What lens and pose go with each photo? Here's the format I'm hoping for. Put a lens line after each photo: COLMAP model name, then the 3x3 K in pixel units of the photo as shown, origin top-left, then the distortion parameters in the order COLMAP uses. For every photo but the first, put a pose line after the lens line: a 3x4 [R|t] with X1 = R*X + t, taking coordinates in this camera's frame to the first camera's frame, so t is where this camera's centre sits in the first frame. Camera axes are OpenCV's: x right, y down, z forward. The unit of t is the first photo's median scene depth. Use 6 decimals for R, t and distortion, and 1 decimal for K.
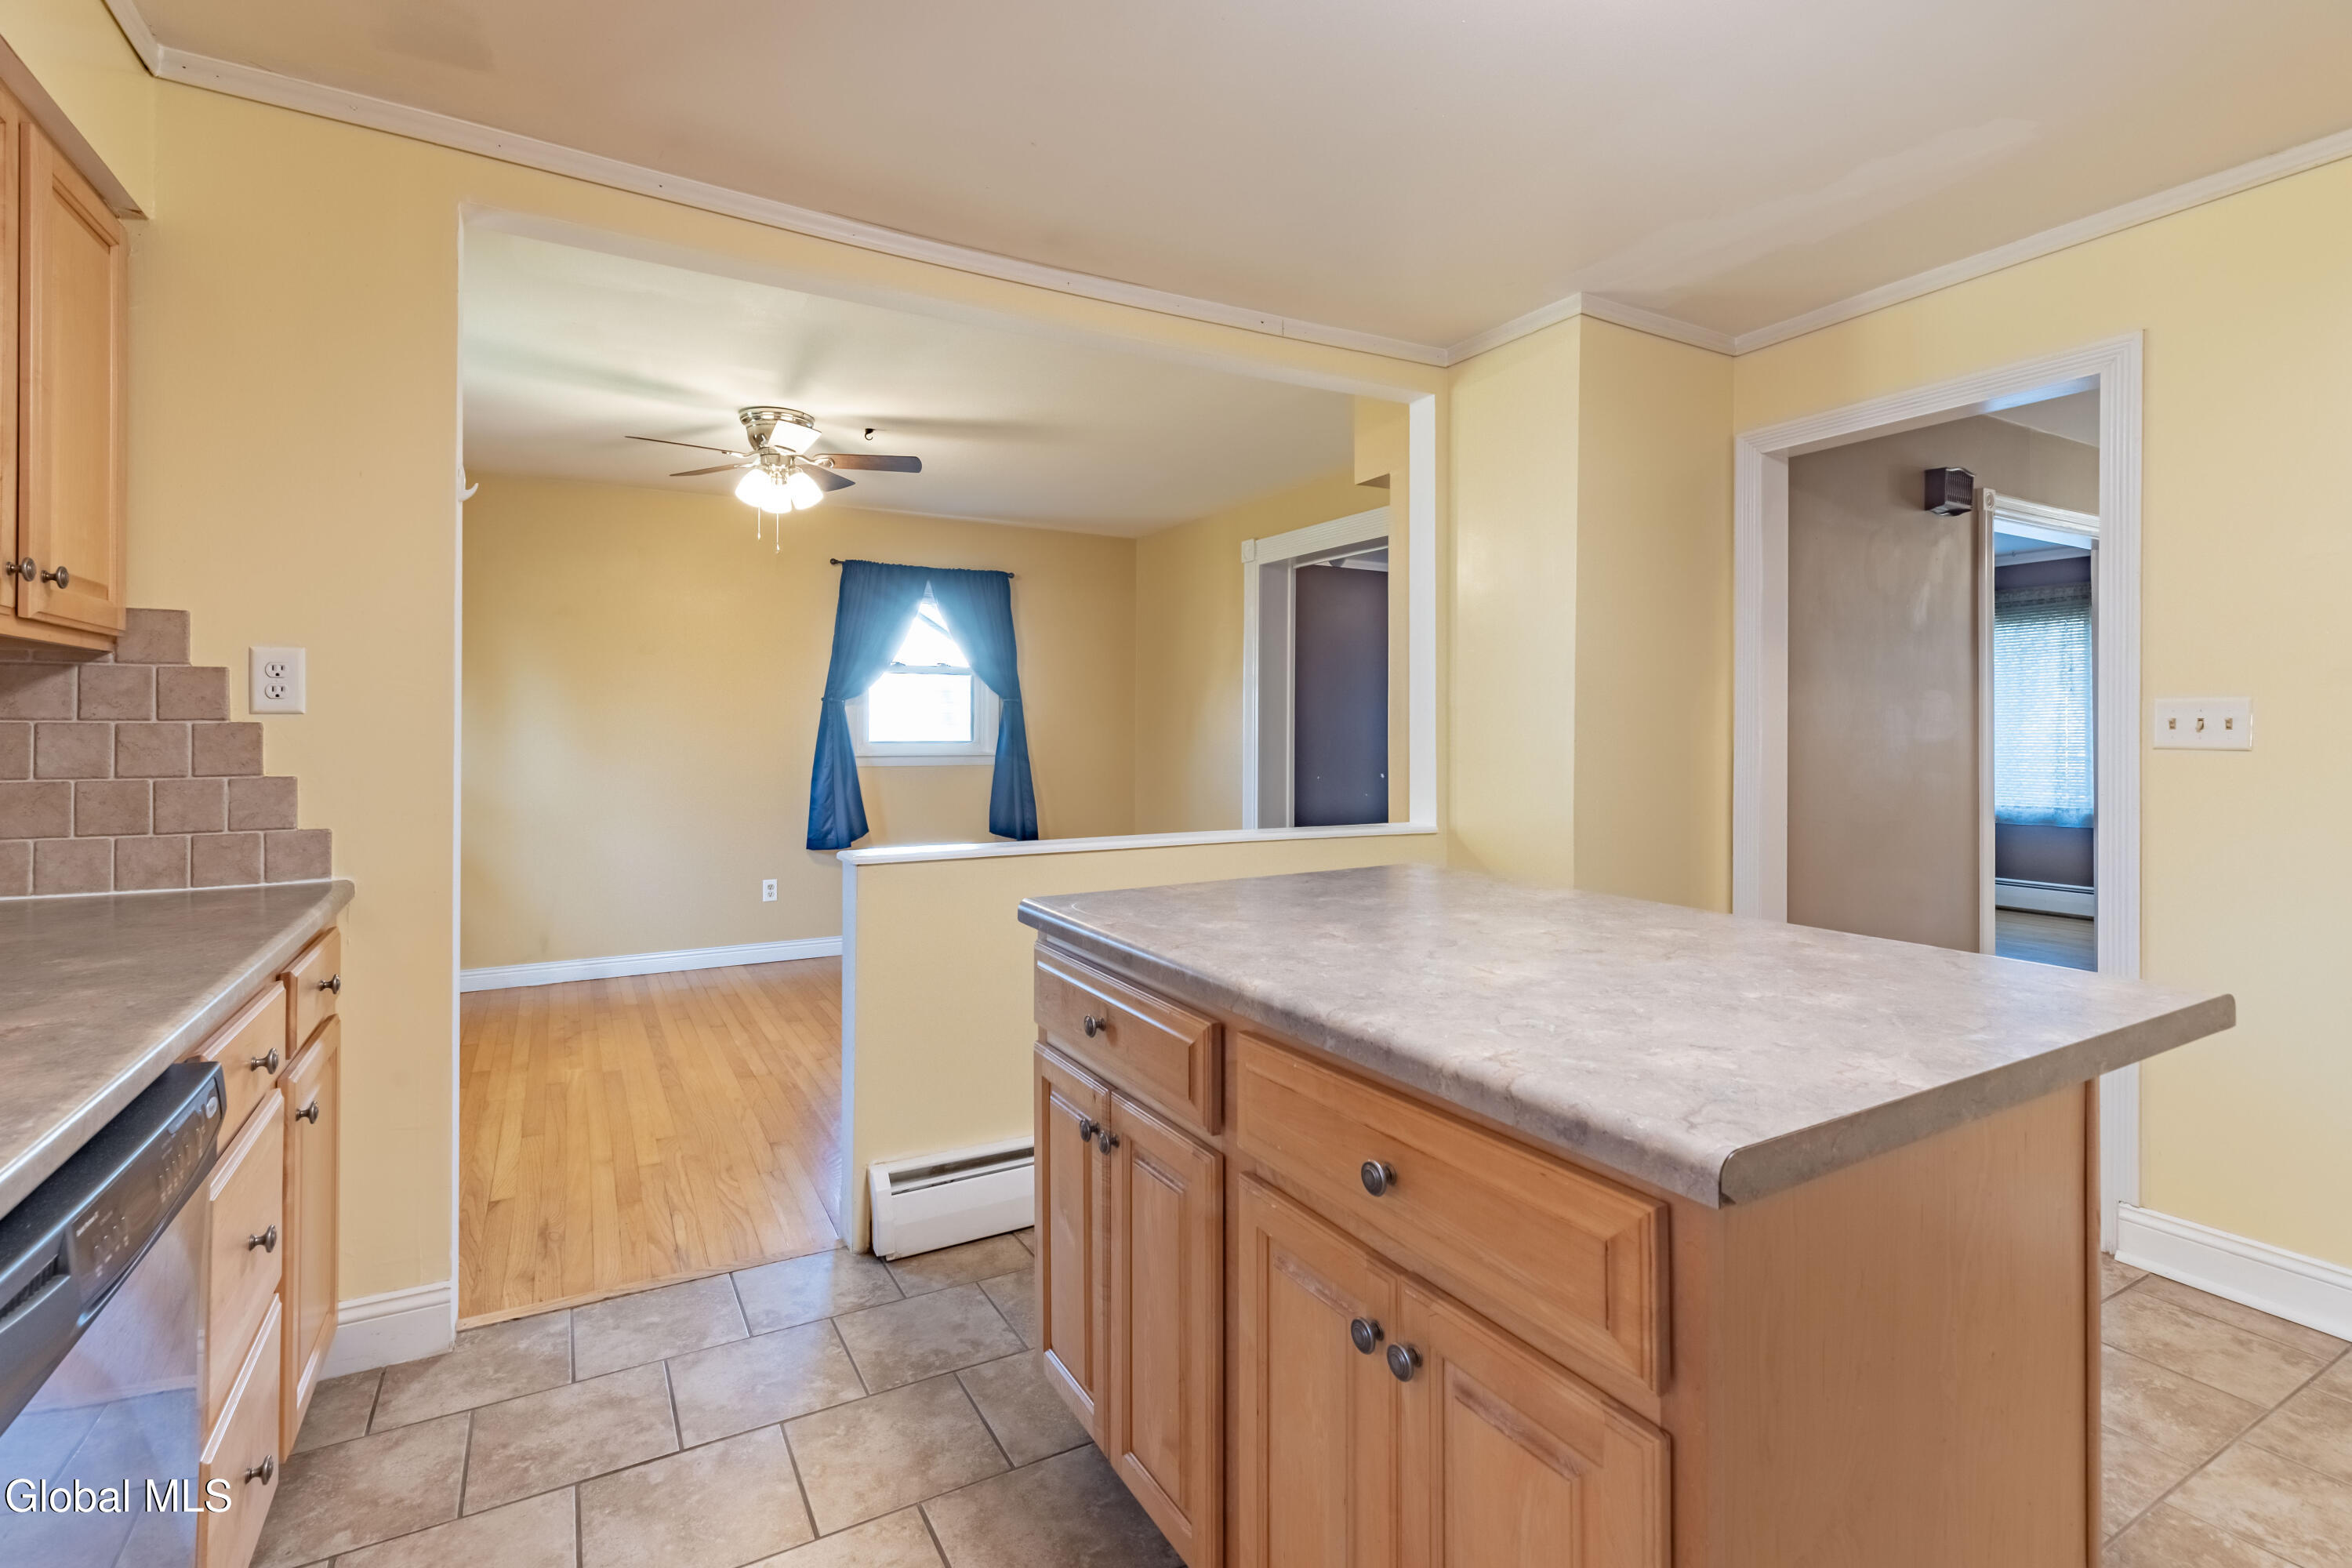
lens RADIAL K [[1068.0, 0, 1182.3], [0, 1068.0, 730.0], [0, 0, 1]] dist [-0.013209, -0.000005]
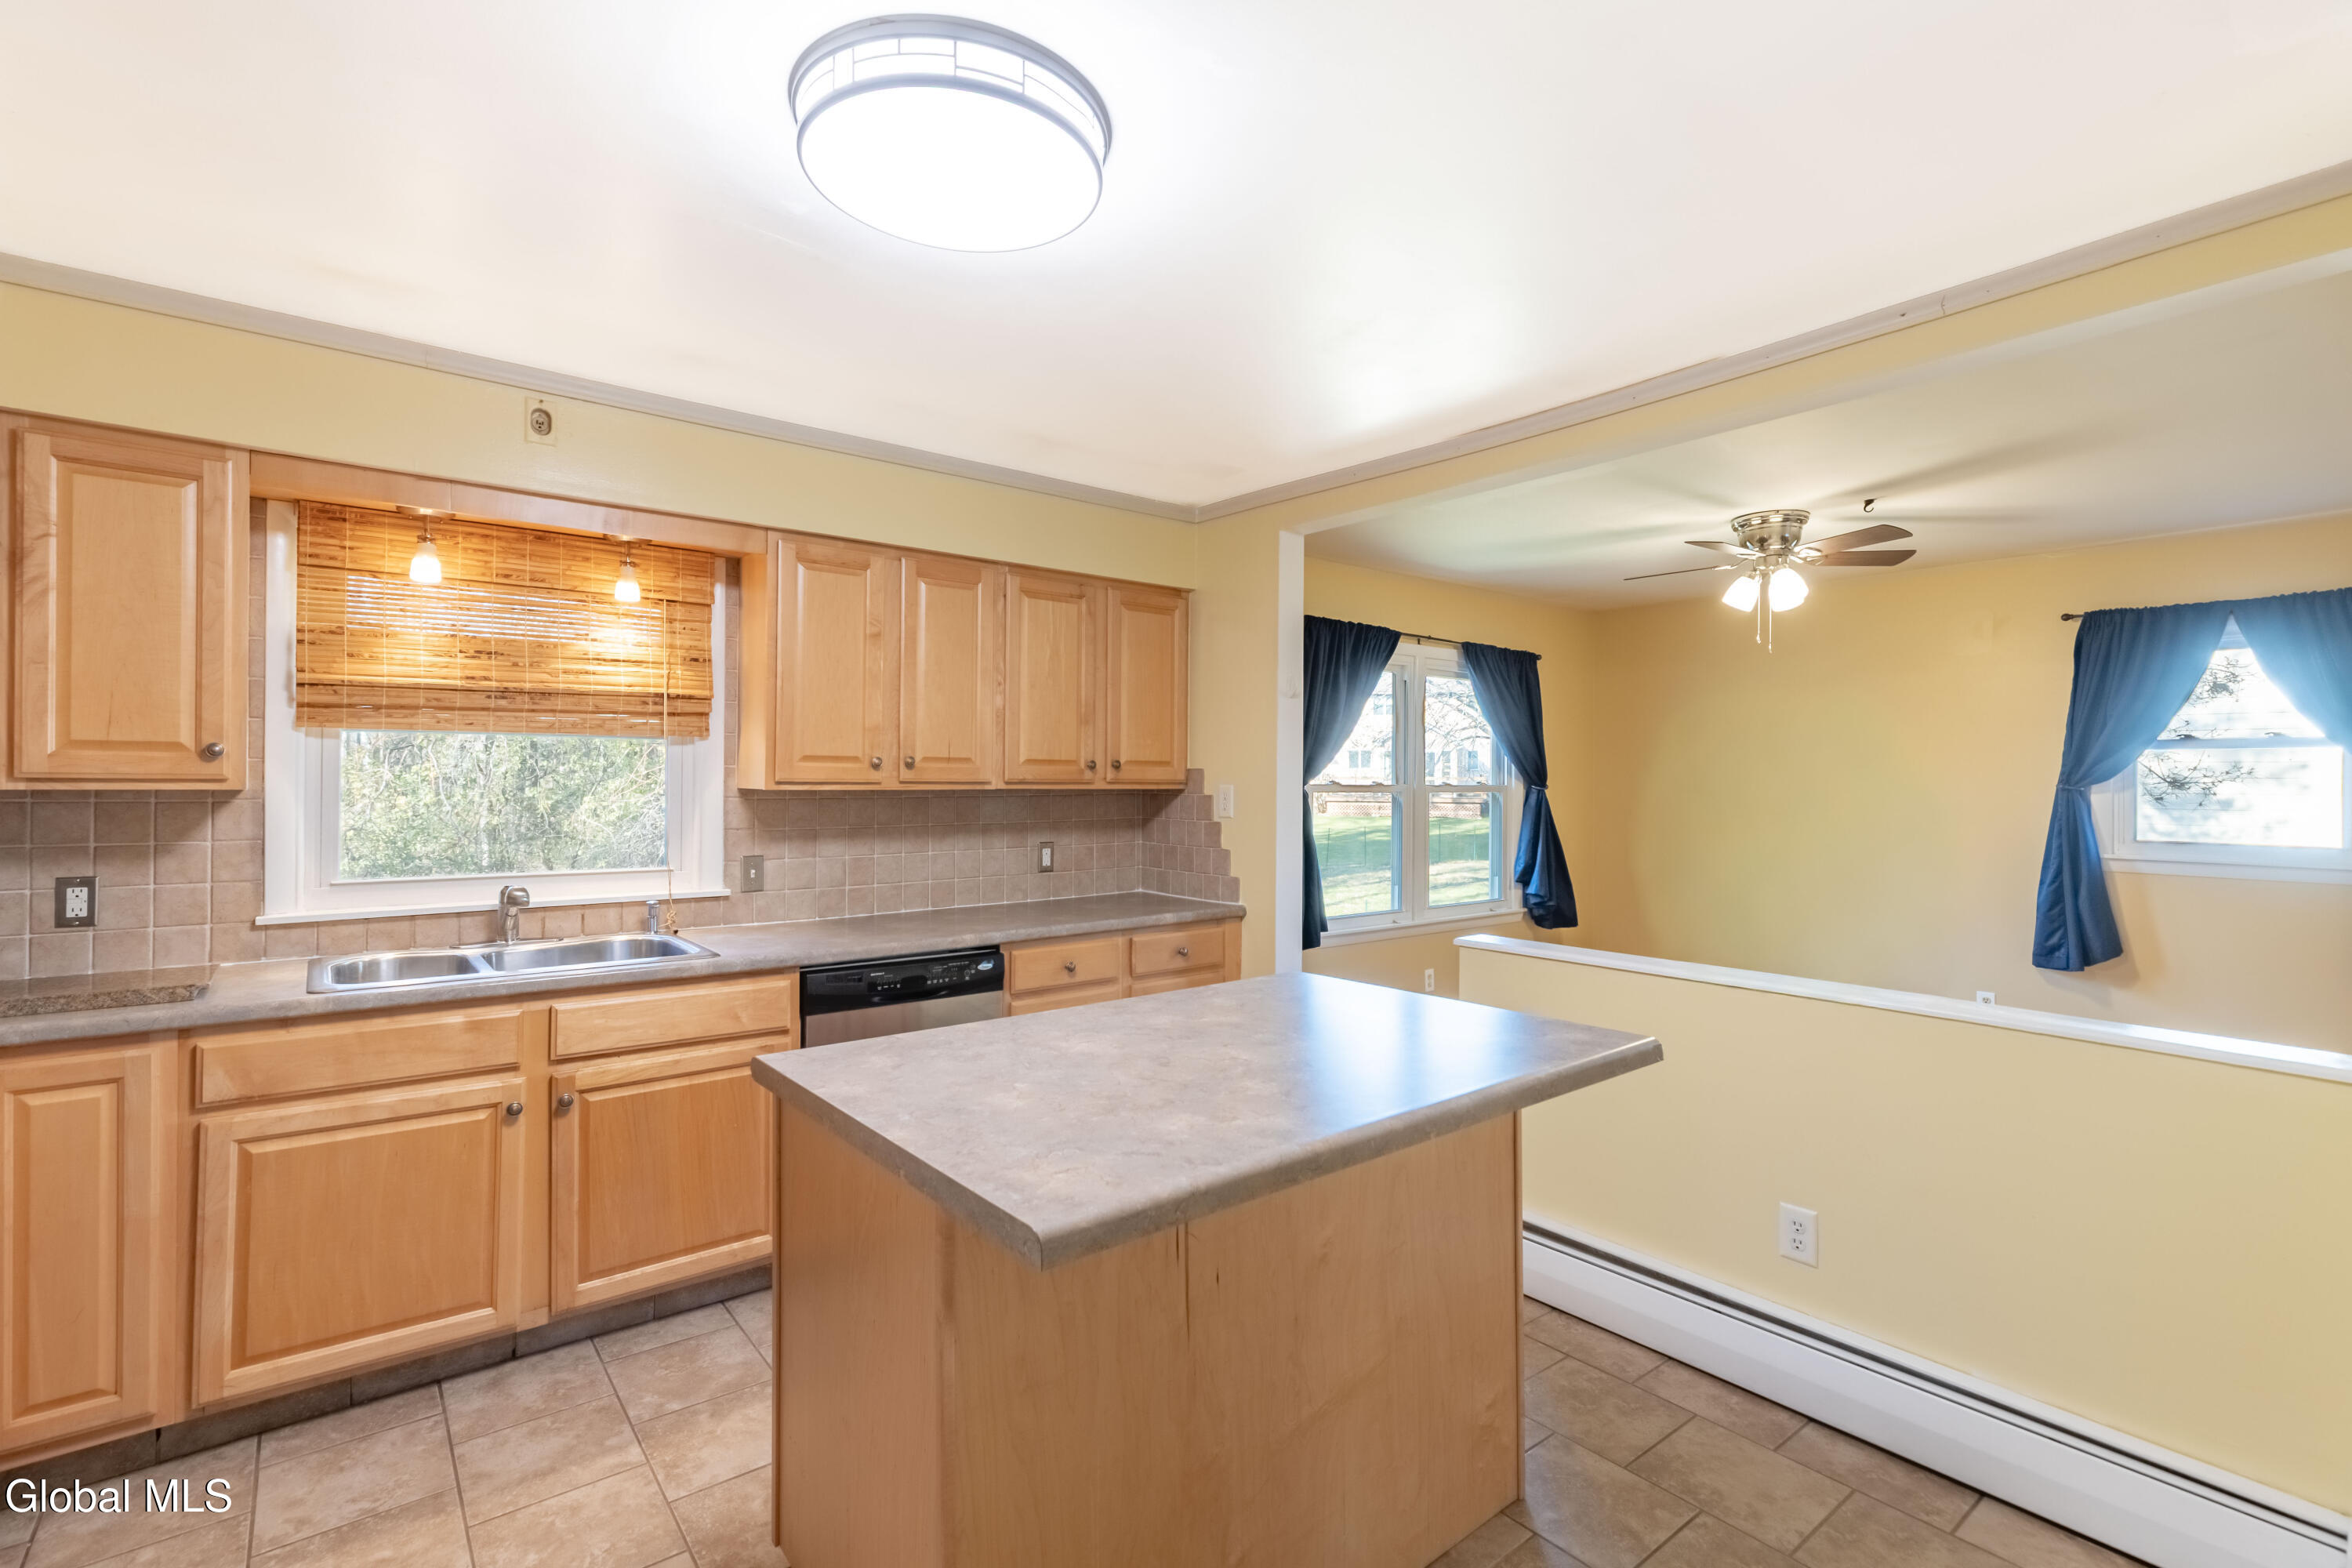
lens RADIAL K [[1071.3, 0, 1183.0], [0, 1071.3, 775.0], [0, 0, 1]] dist [-0.000386, -0.000098]
pose [[0.144926, -0.009721, -0.989395, 0.526508], [-0.005122, 0.999931, -0.010574, -0.034314], [0.989429, 0.006600, 0.144867, 0.288089]]
